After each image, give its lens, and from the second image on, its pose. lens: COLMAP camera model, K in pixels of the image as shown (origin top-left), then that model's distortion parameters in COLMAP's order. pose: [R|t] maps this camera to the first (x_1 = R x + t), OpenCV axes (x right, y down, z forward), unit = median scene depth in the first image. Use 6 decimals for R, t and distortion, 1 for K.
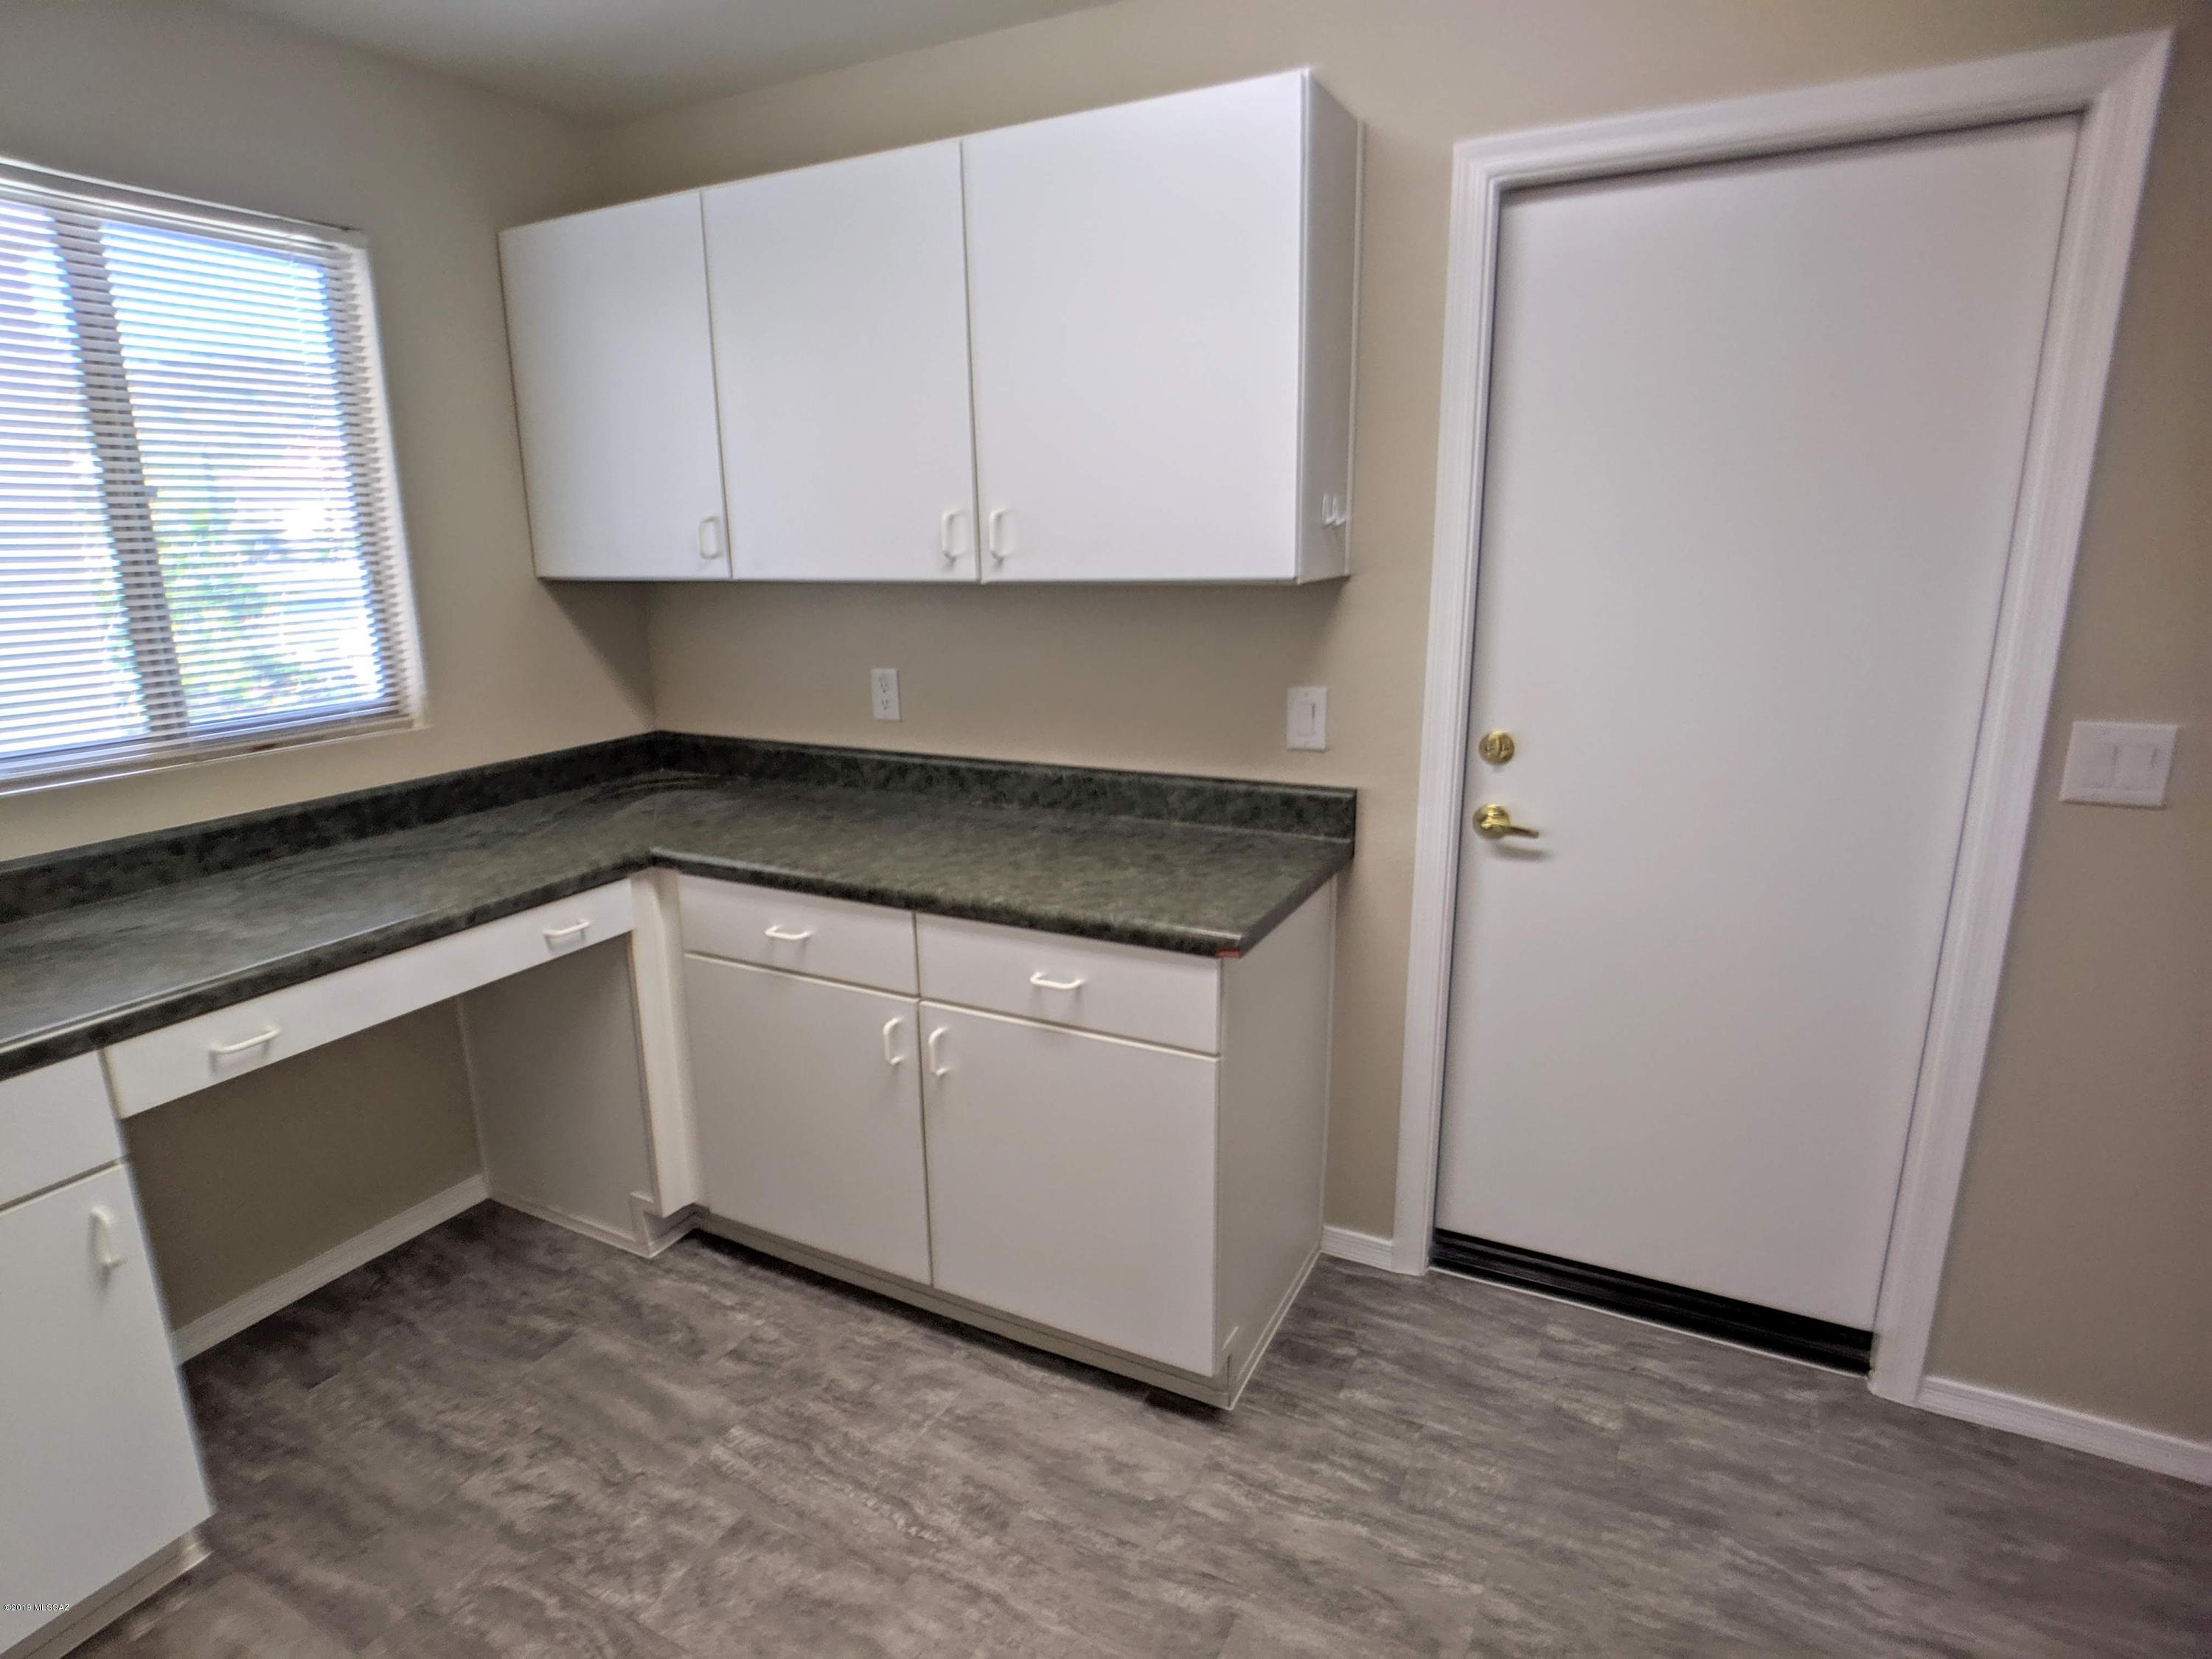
lens RADIAL K [[1202.4, 0, 1053.2], [0, 1202.4, 827.9], [0, 0, 1]] dist [-0.018781, 0.000582]
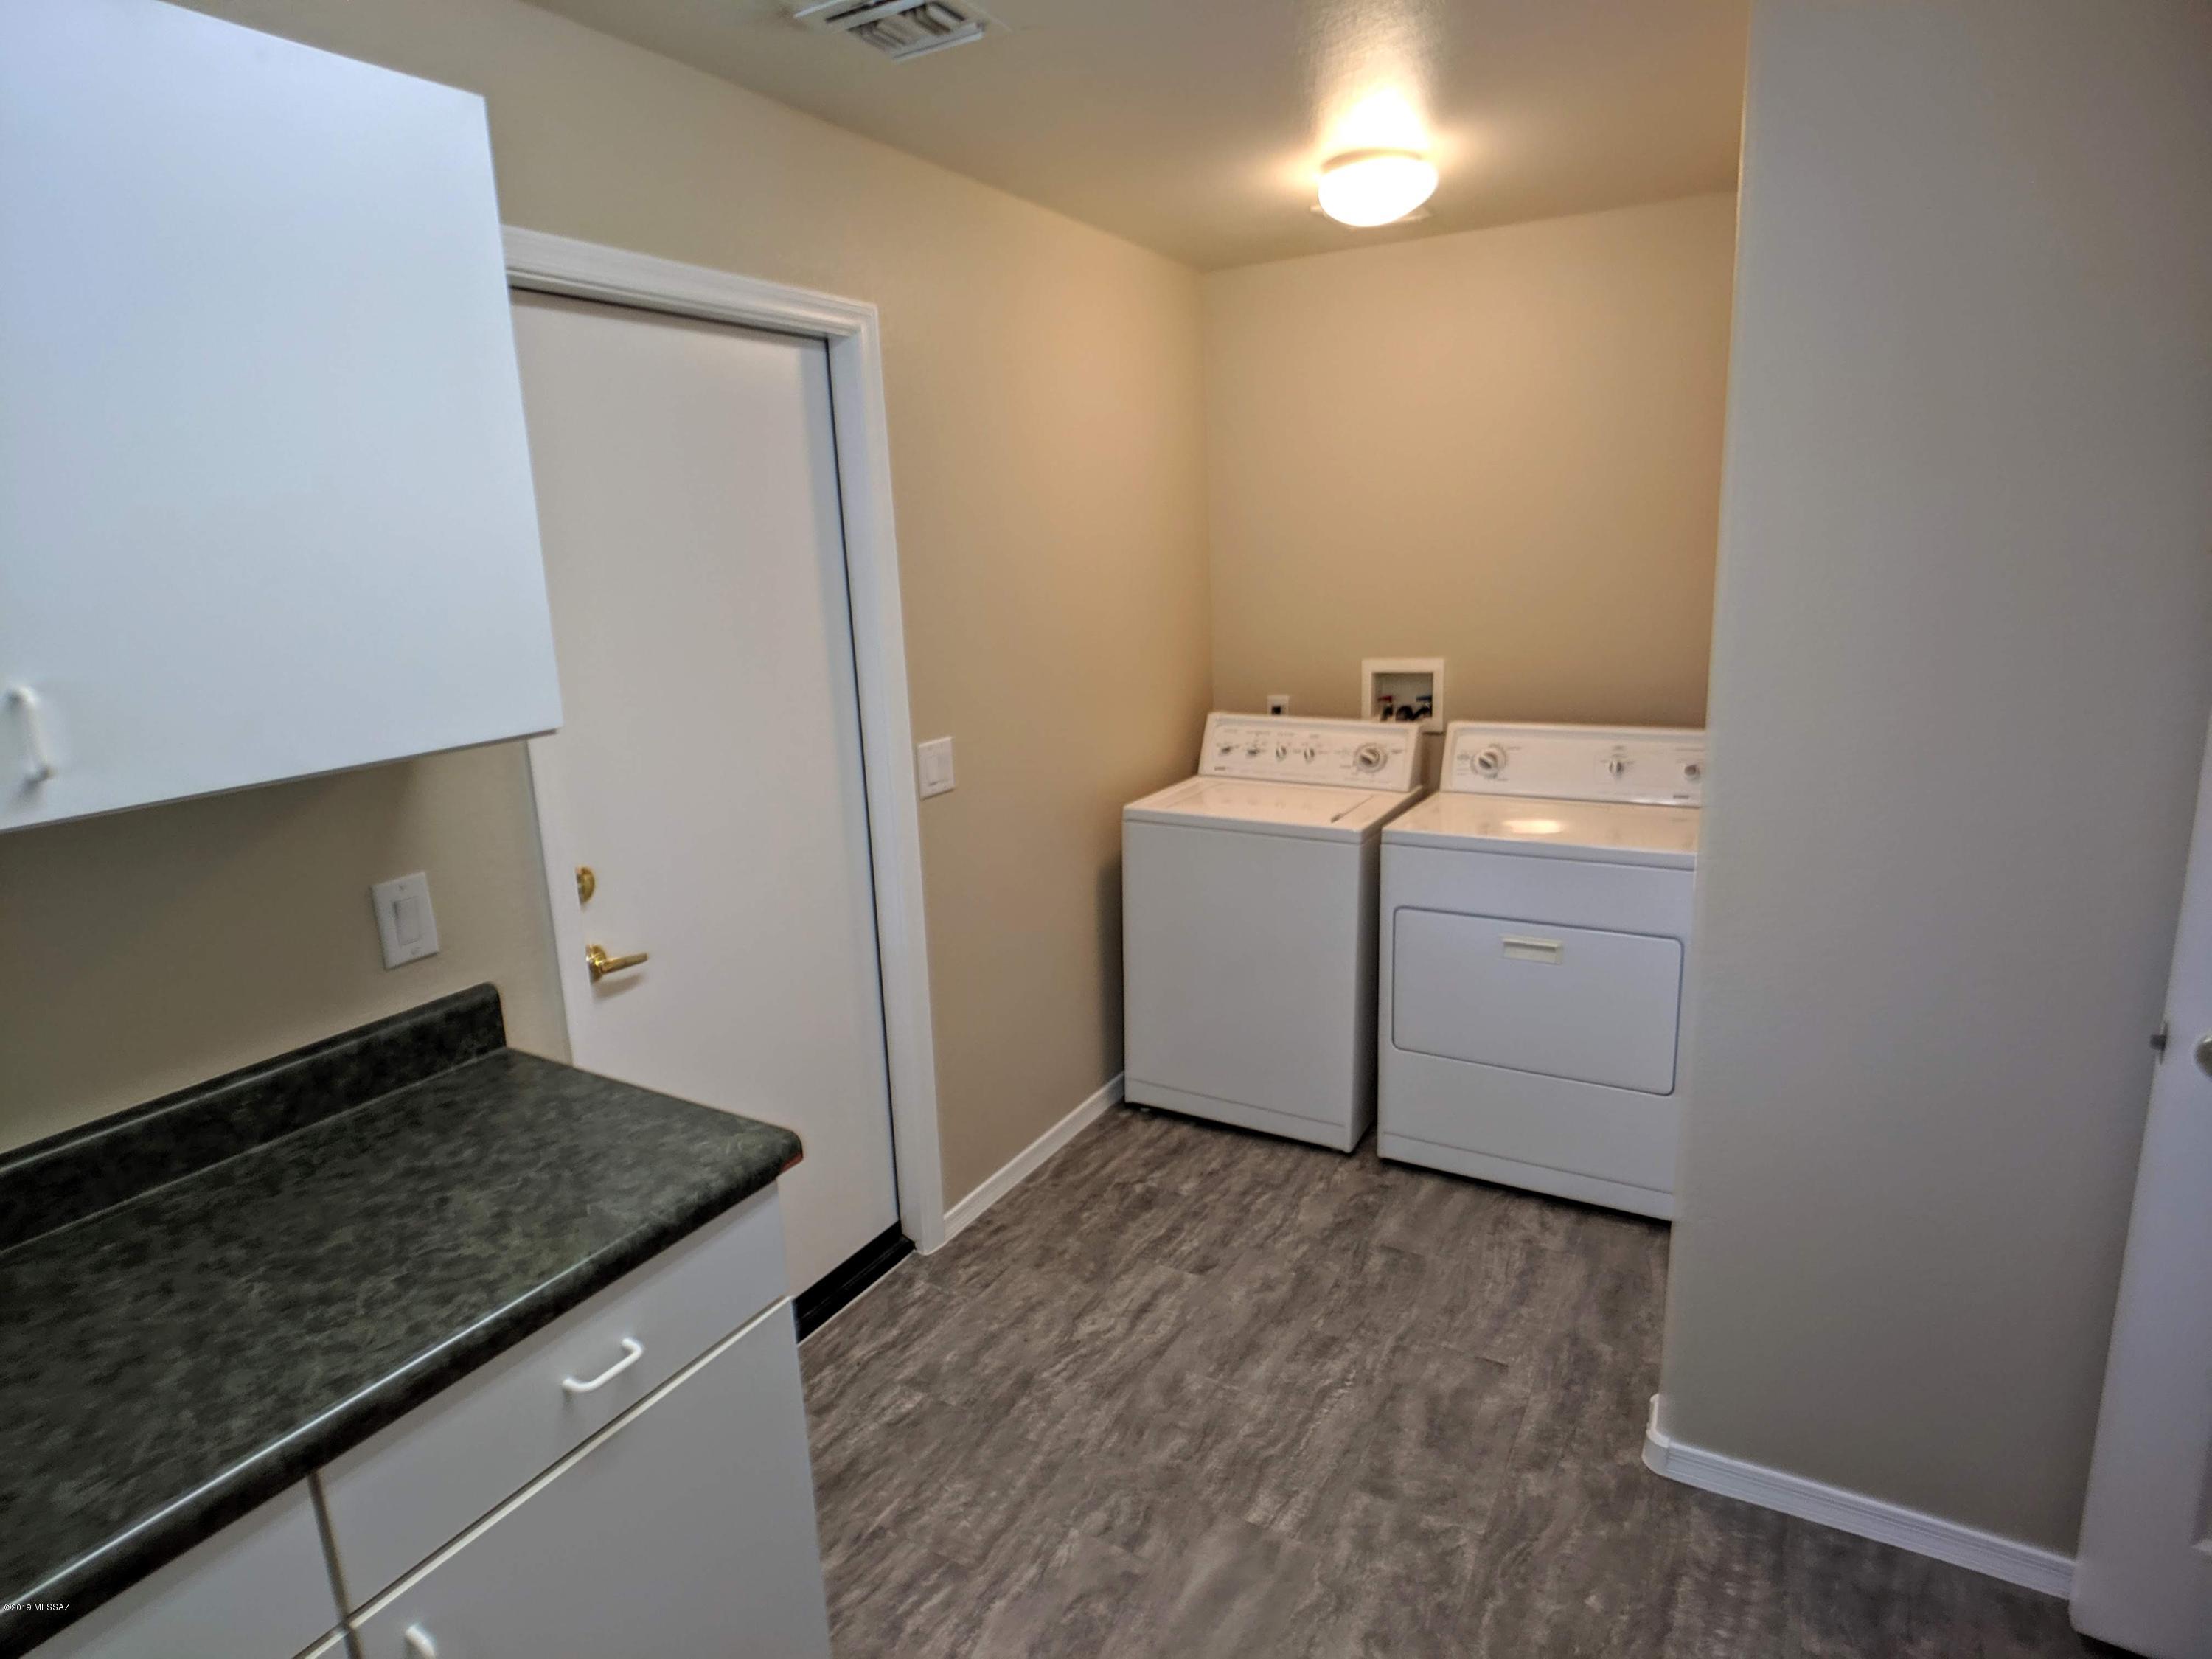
lens RADIAL K [[1203.5, 0, 1072.7], [0, 1203.5, 852.3], [0, 0, 1]] dist [-0.022267, -0.001559]
pose [[0.036992, -0.222106, 0.974321, -0.528594], [0.280679, 0.938050, 0.203181, -0.182876], [-0.959089, 0.265955, 0.097040, 0.601007]]
